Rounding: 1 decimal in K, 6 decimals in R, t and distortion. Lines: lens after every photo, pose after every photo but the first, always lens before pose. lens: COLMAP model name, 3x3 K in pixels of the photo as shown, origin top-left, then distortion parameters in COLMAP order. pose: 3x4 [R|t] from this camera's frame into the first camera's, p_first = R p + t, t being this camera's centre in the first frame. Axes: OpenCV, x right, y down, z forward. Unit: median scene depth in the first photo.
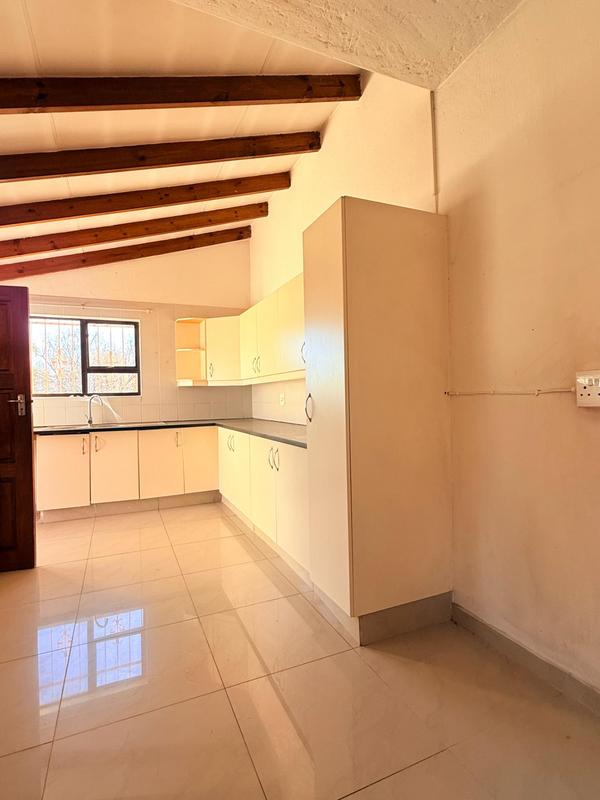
lens RADIAL K [[420.1, 0, 300.0], [0, 420.1, 399.0], [0, 0, 1]] dist [-0.000111, -0.000003]
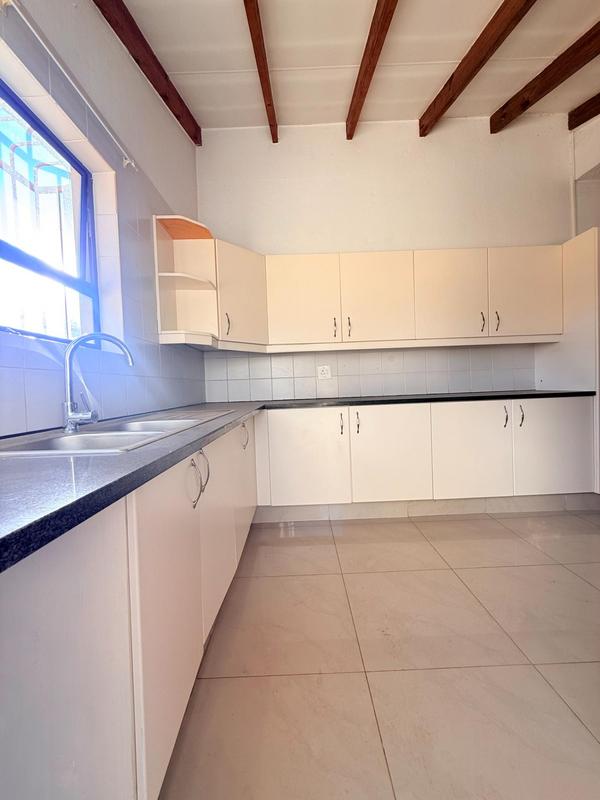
lens RADIAL K [[321.9, 0, 298.6], [0, 321.9, 397.2], [0, 0, 1]] dist [-0.000668, -0.000039]
pose [[0.402498, -0.019039, 0.915223, -0.613501], [0.032158, 0.999461, 0.006649, 0.042669], [-0.914856, 0.026755, 0.402893, 0.702704]]
